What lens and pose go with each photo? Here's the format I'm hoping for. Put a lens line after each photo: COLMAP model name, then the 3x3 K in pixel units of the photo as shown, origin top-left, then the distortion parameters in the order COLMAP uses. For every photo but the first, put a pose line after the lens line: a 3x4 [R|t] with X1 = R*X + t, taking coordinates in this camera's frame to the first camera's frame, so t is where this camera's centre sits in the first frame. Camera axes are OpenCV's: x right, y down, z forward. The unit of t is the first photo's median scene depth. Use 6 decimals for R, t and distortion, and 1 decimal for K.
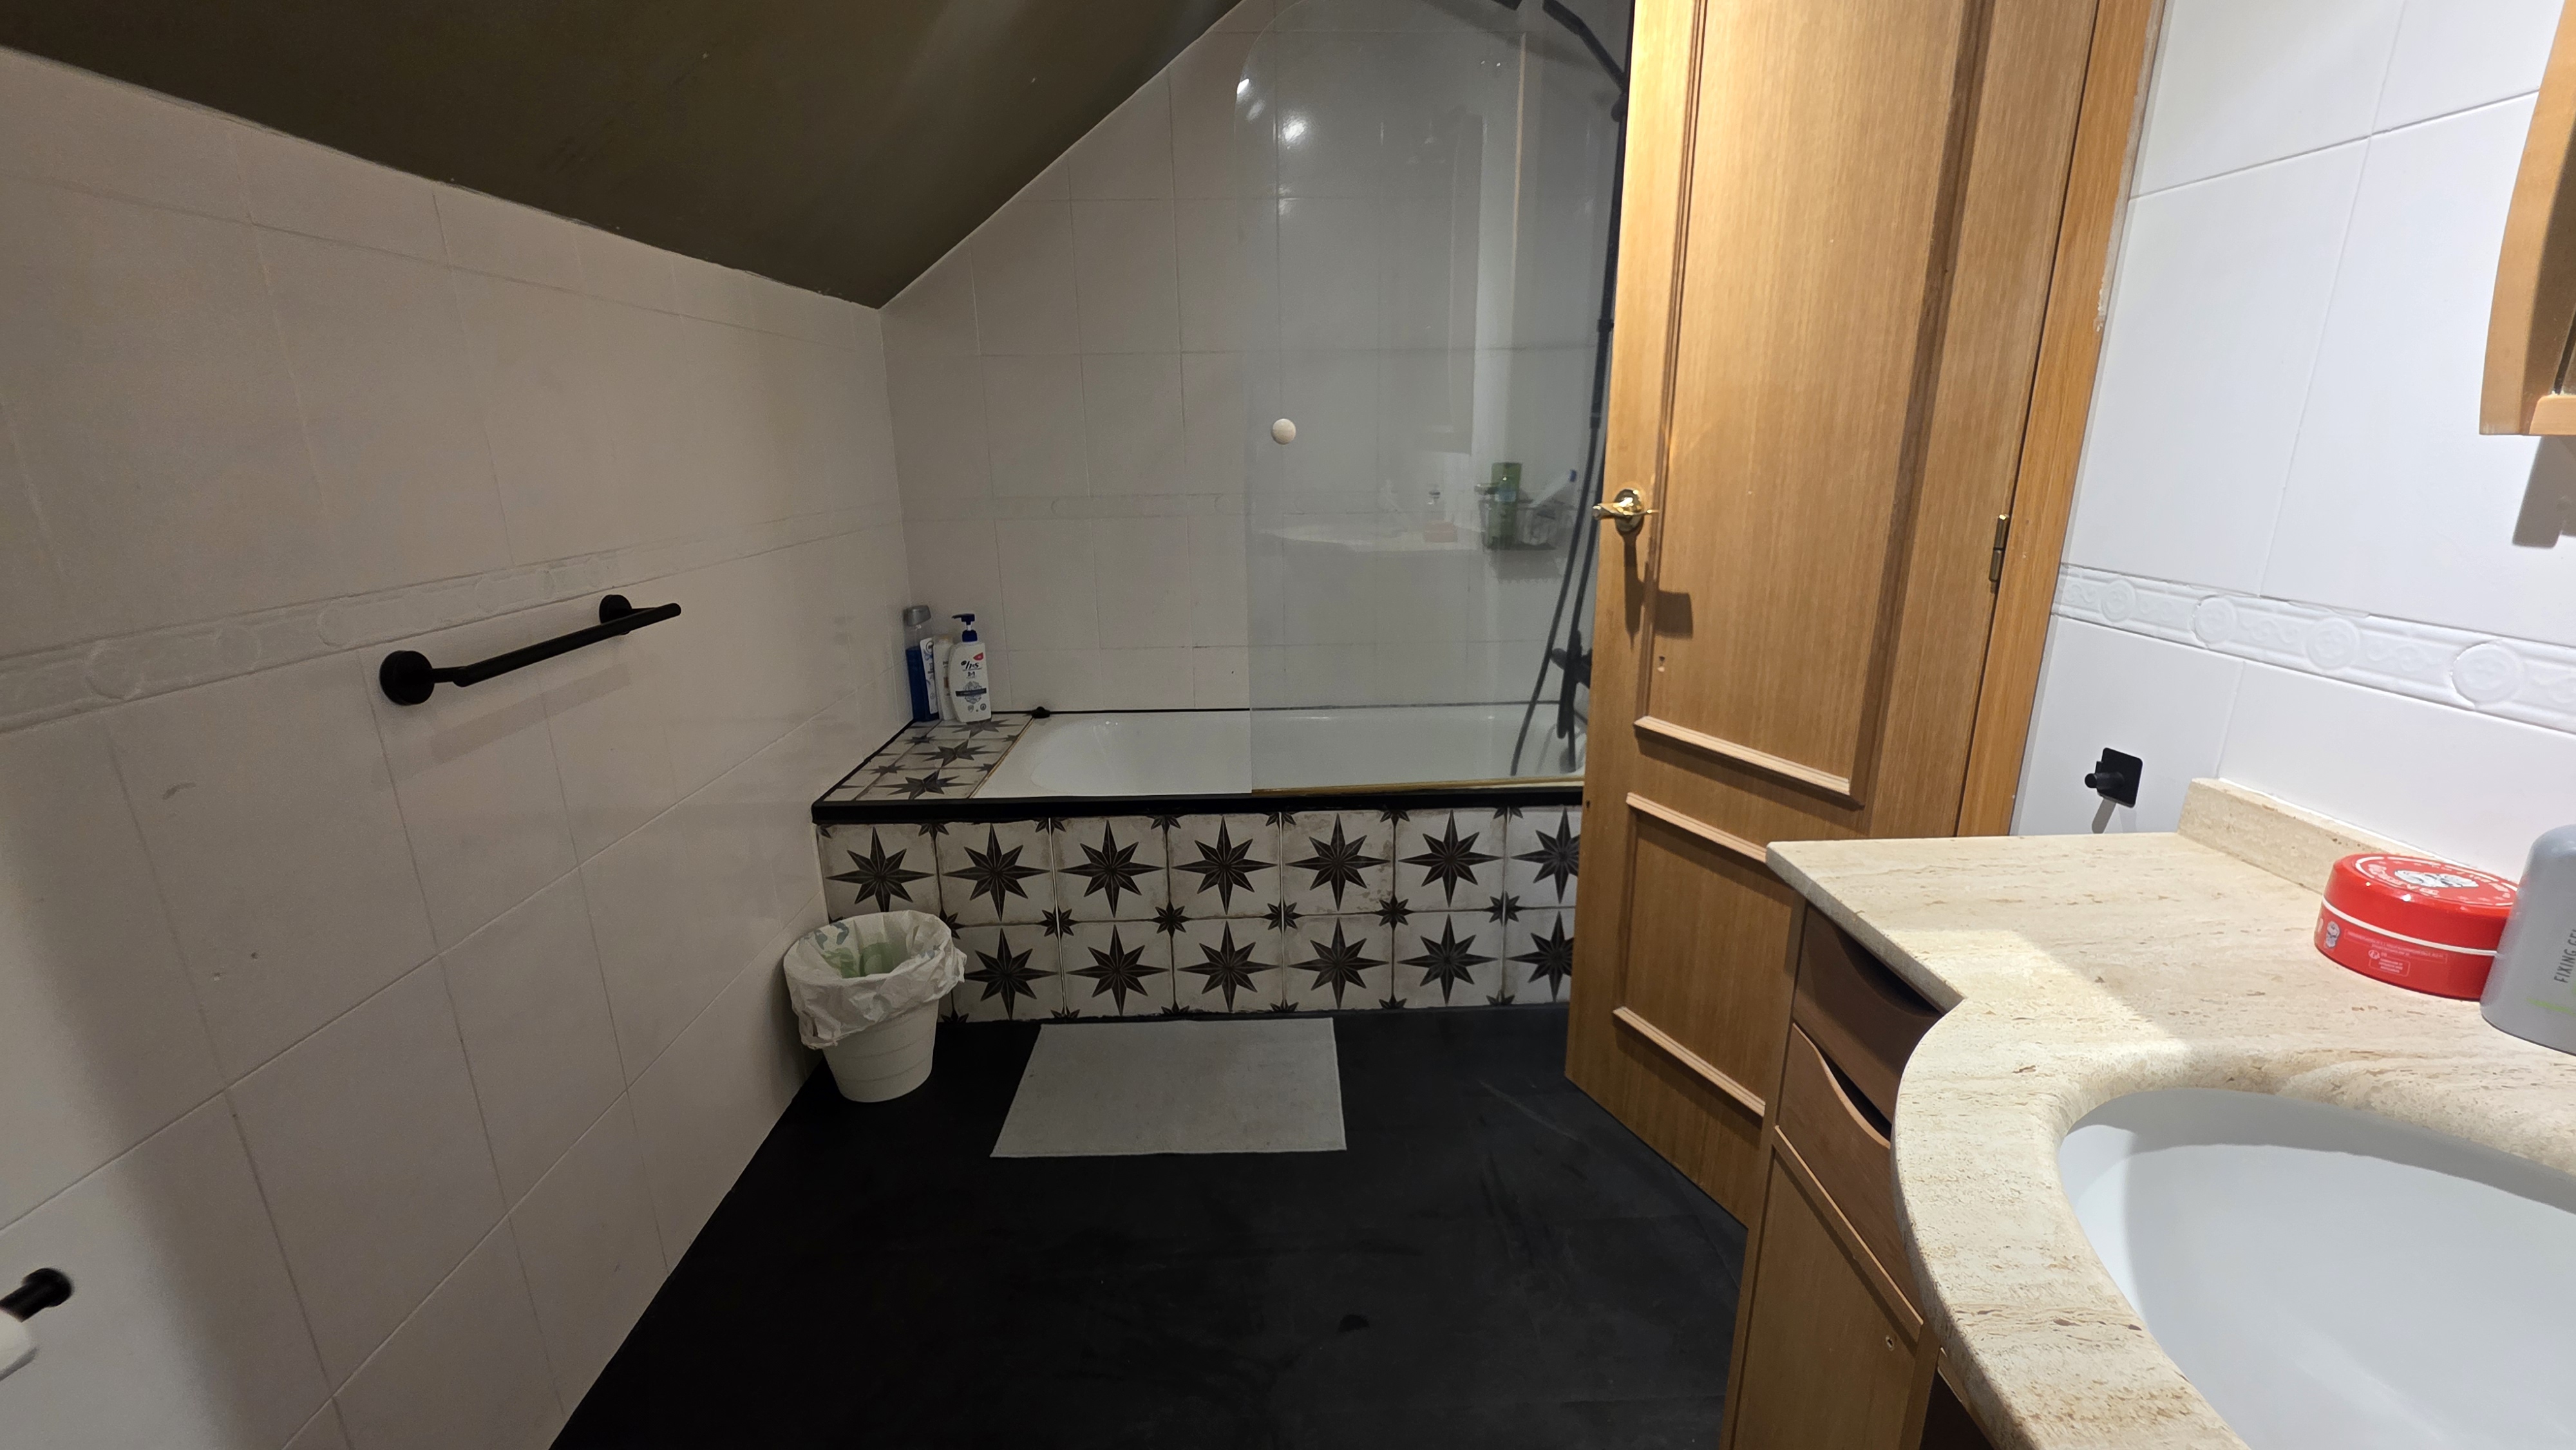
lens RADIAL K [[1028.0, 0, 1290.9], [0, 1028.0, 725.5], [0, 0, 1]] dist [0.003093, -0.001175]
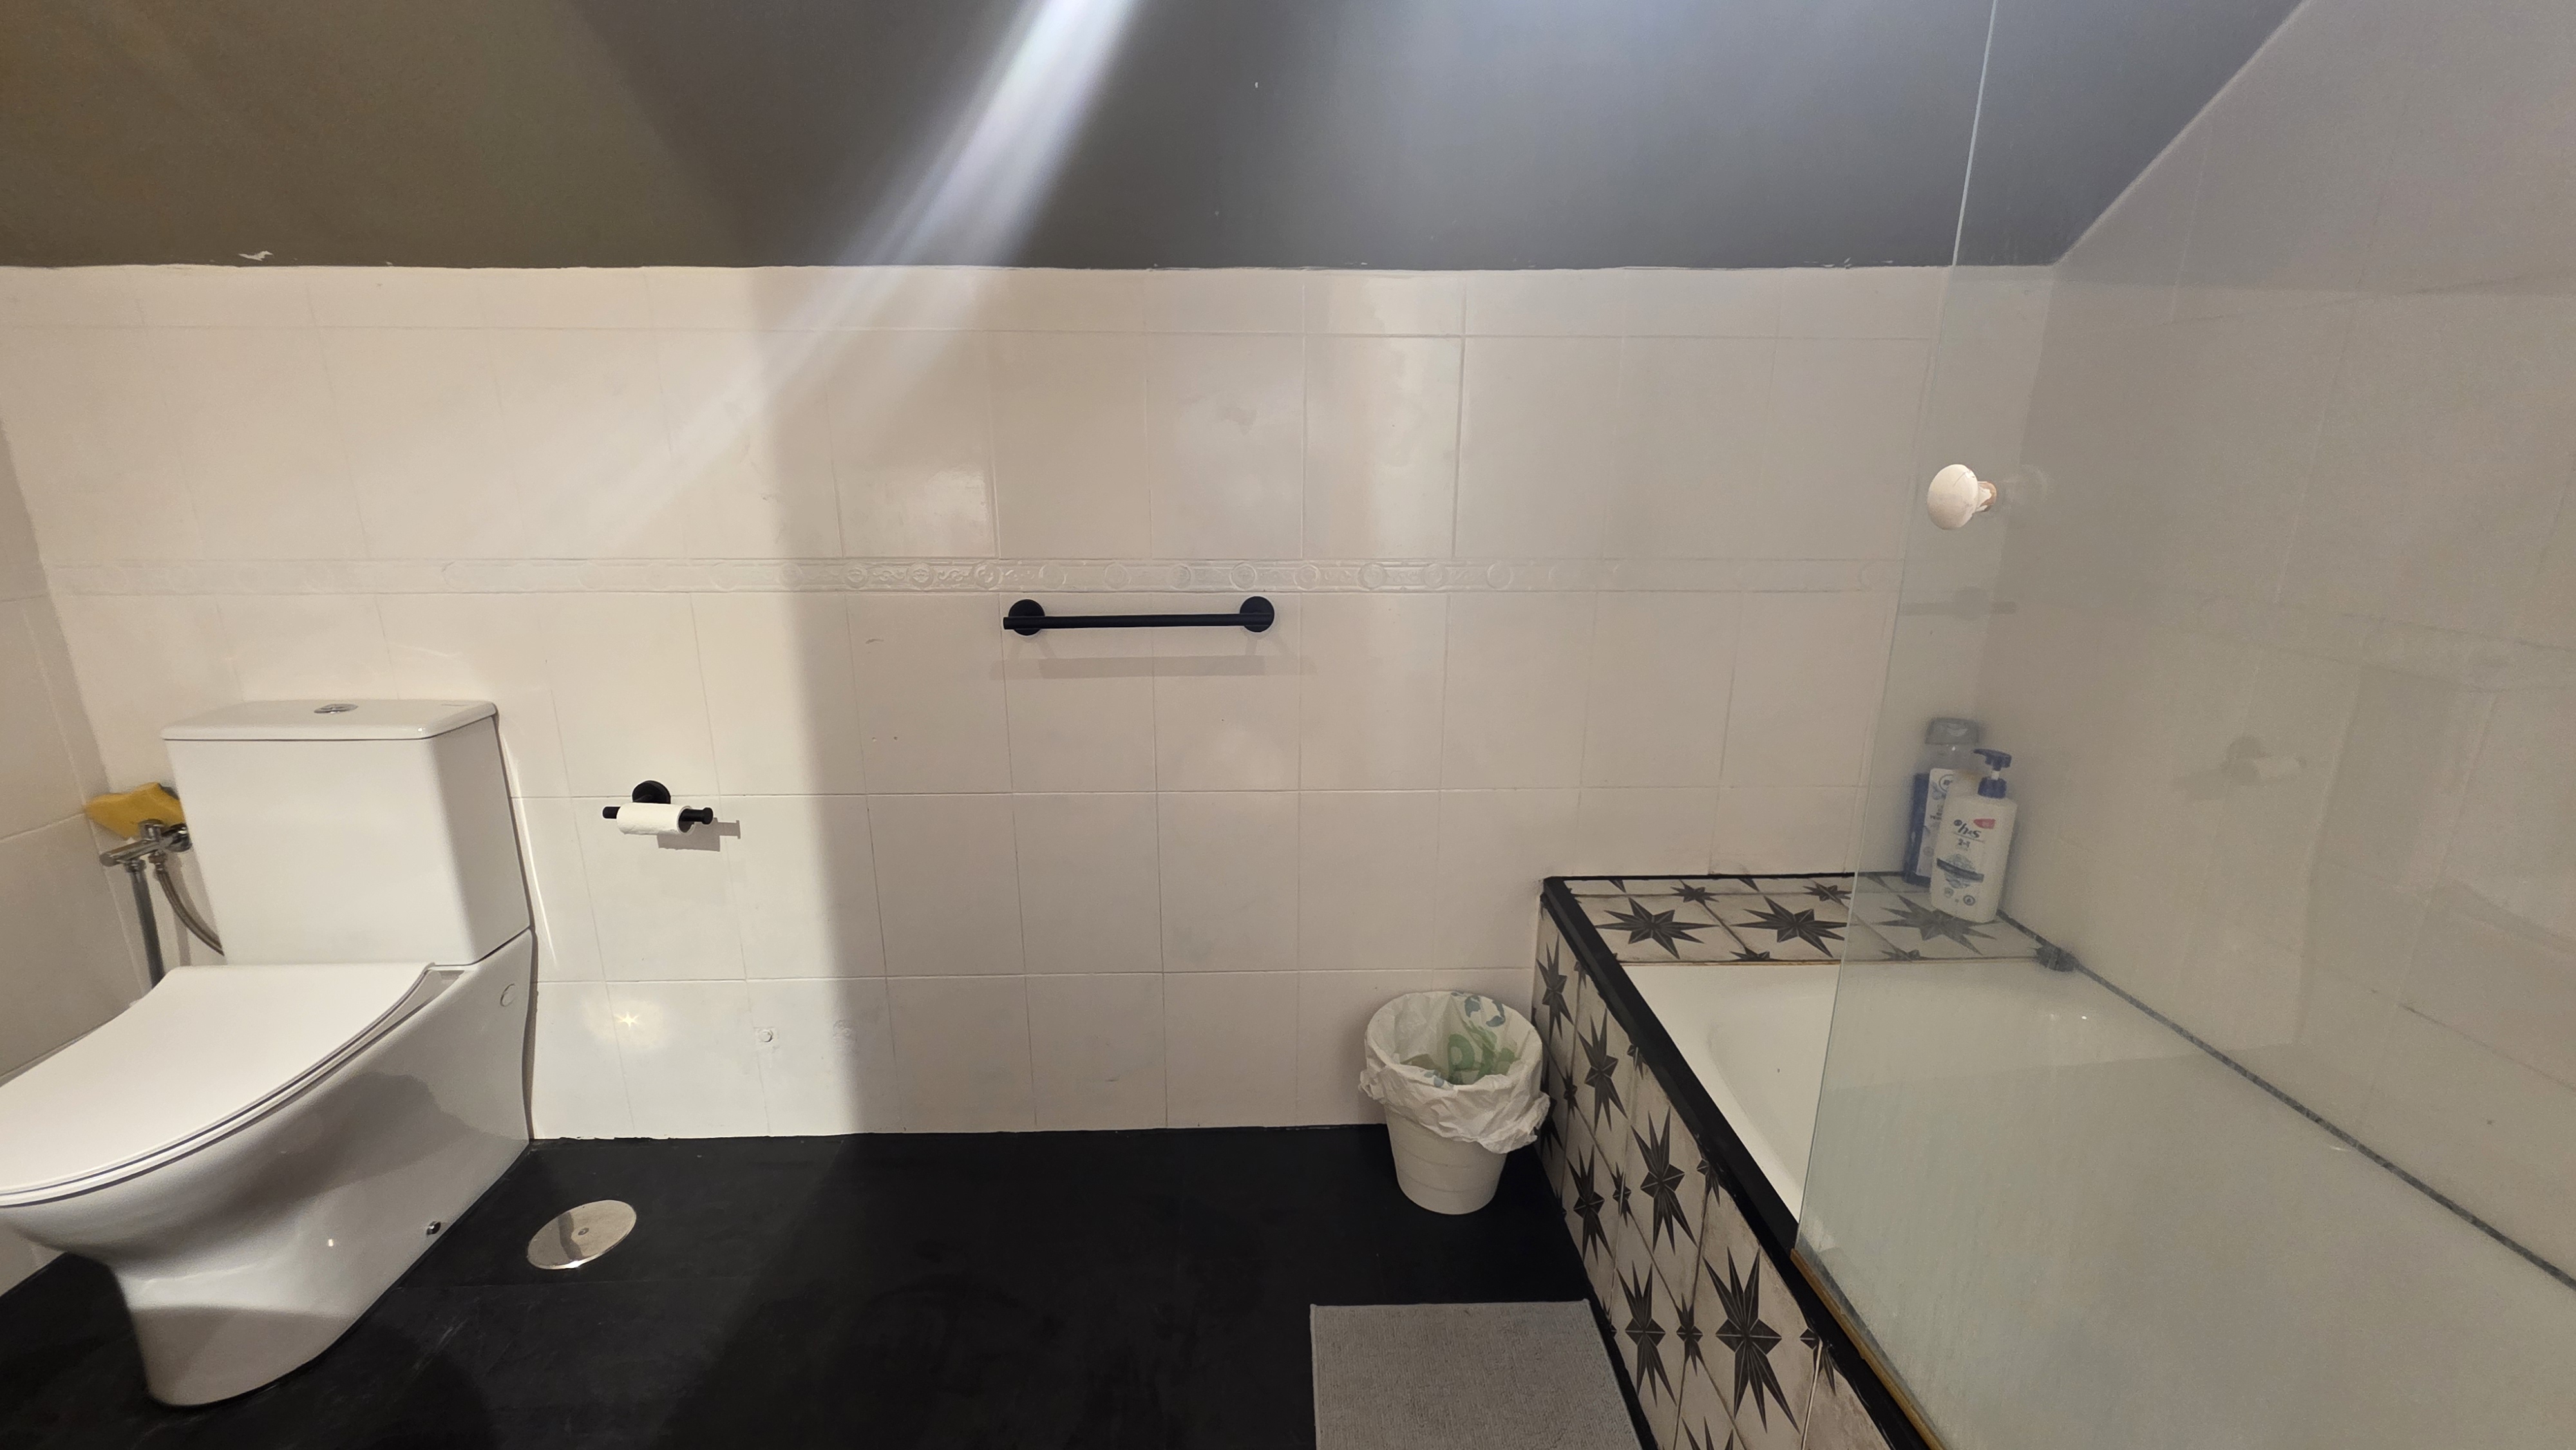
lens RADIAL K [[1028.0, 0, 1287.6], [0, 1028.0, 709.2], [0, 0, 1]] dist [0.003093, -0.001175]
pose [[0.006158, 0.258036, -0.966116, 0.328359], [-0.276784, 0.928828, 0.246313, -0.200654], [0.960912, 0.265888, 0.077140, 0.643168]]
